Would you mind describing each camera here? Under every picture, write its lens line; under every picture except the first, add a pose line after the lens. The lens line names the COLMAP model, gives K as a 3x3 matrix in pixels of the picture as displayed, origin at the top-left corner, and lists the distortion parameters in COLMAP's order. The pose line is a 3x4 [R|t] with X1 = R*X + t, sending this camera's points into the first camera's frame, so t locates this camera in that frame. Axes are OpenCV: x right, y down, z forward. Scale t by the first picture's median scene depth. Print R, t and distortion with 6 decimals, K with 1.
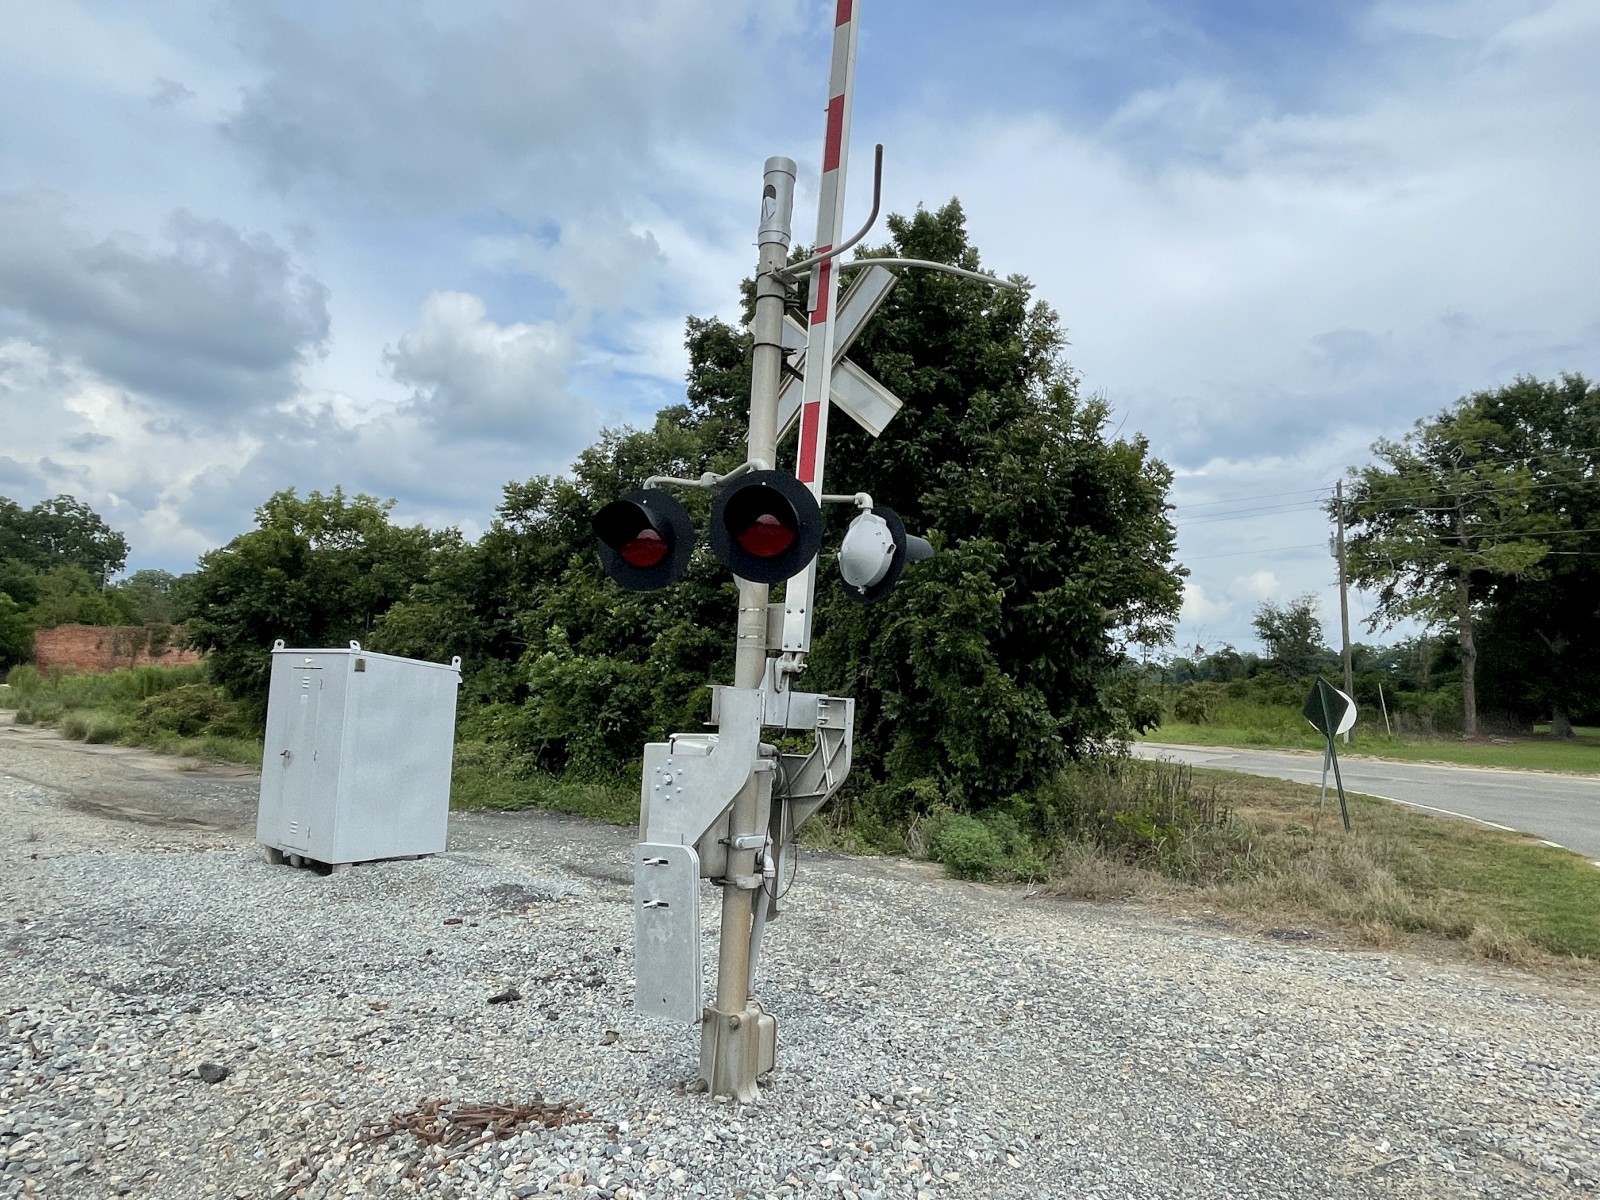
lens RADIAL K [[975.8, 0, 810.8], [0, 975.8, 598.1], [0, 0, 1]] dist [-0.005727, -0.000380]
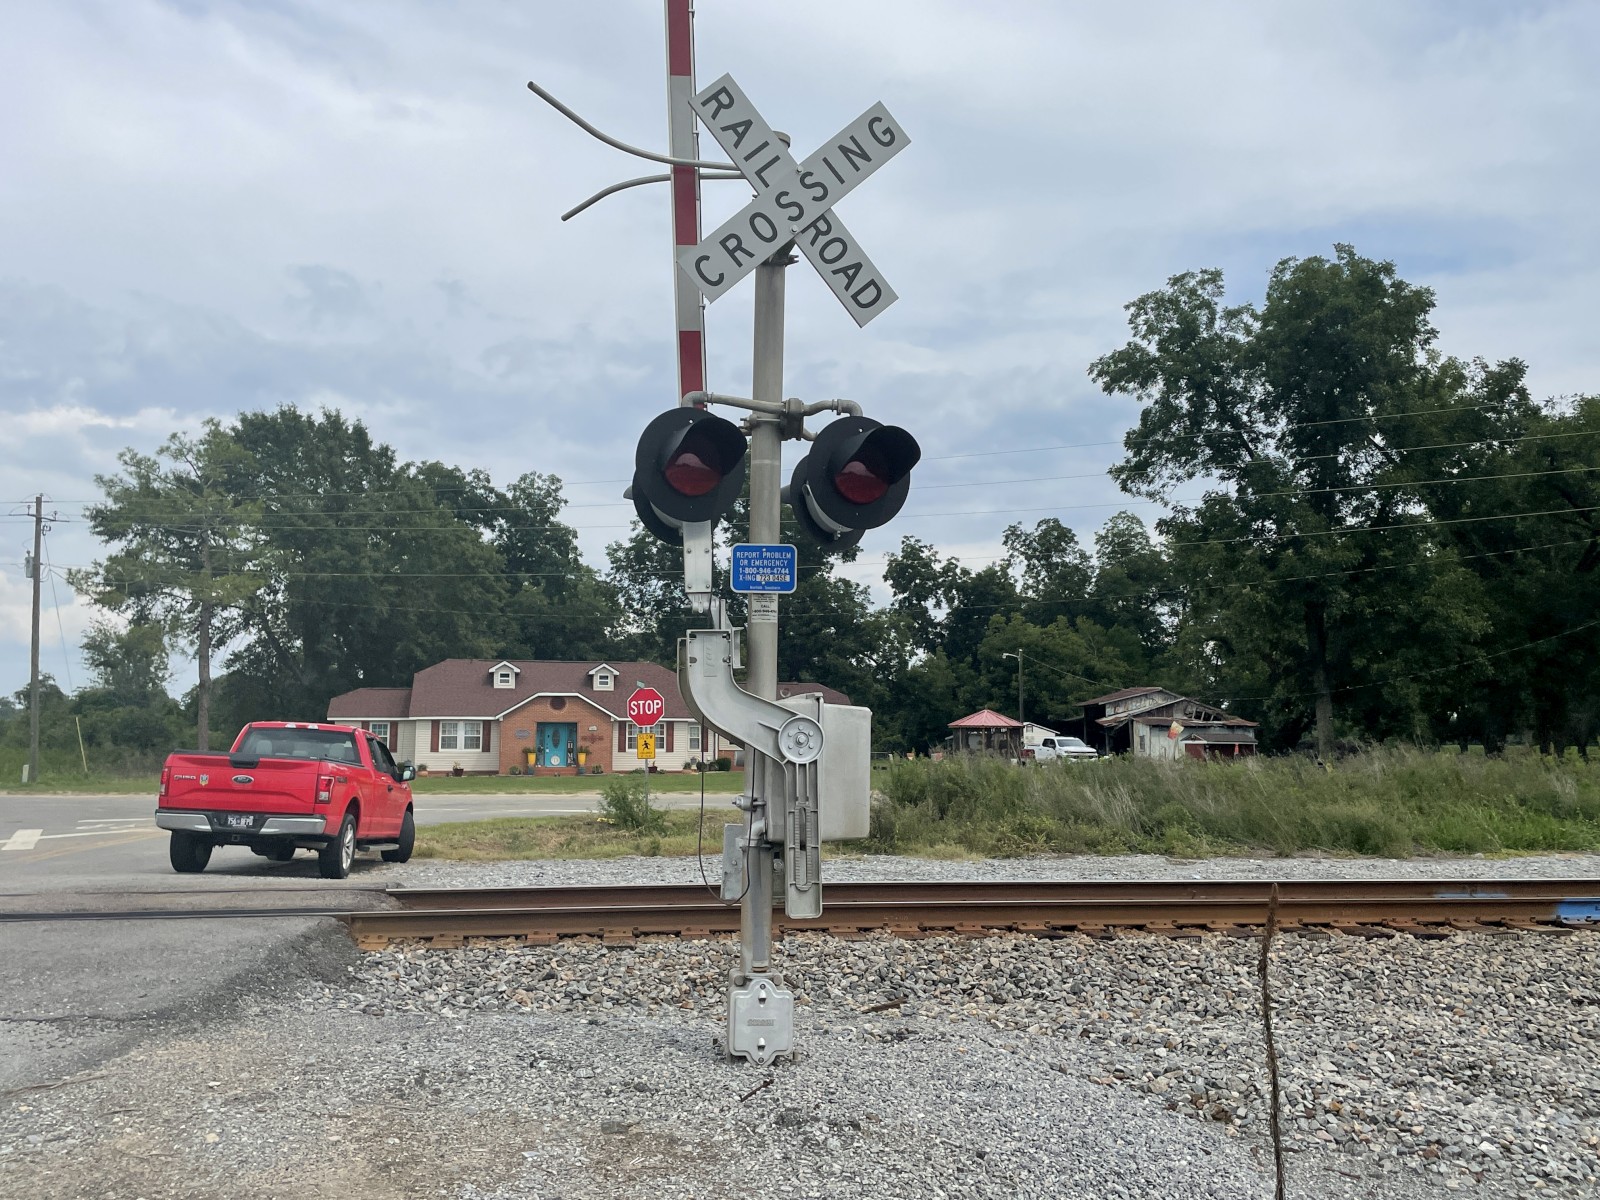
lens RADIAL K [[1351.4, 0, 792.8], [0, 1351.4, 619.3], [0, 0, 1]] dist [0.068873, -0.071660]
pose [[0.663459, 0.039041, 0.747193, 0.108323], [-0.045037, 0.998911, -0.012204, -0.038409], [-0.746856, -0.025554, 0.664495, -0.707622]]
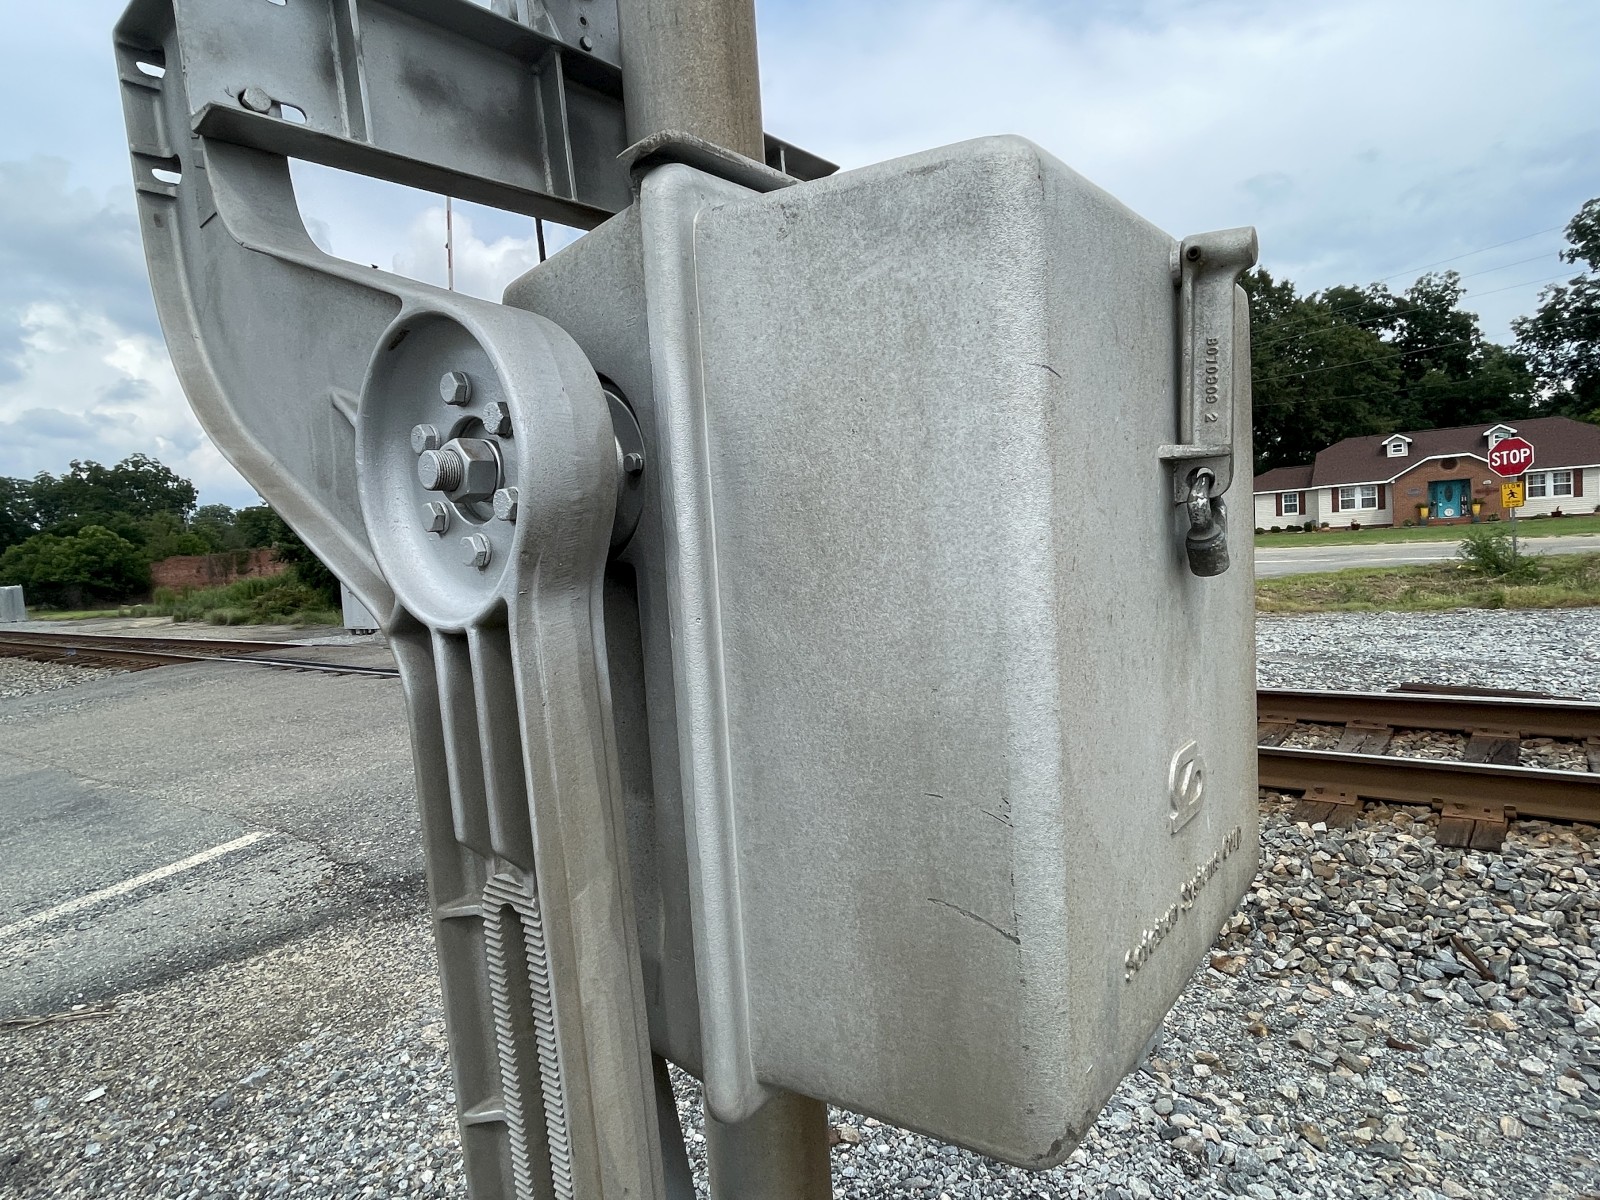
lens RADIAL K [[863.6, 0, 807.1], [0, 863.6, 583.2], [0, 0, 1]] dist [-0.008107, 0.001933]
pose [[0.995023, -0.099640, 0.000352, 0.299128], [0.098732, 0.986416, 0.131284, -0.018998], [-0.013428, -0.130596, 0.991345, -0.574057]]
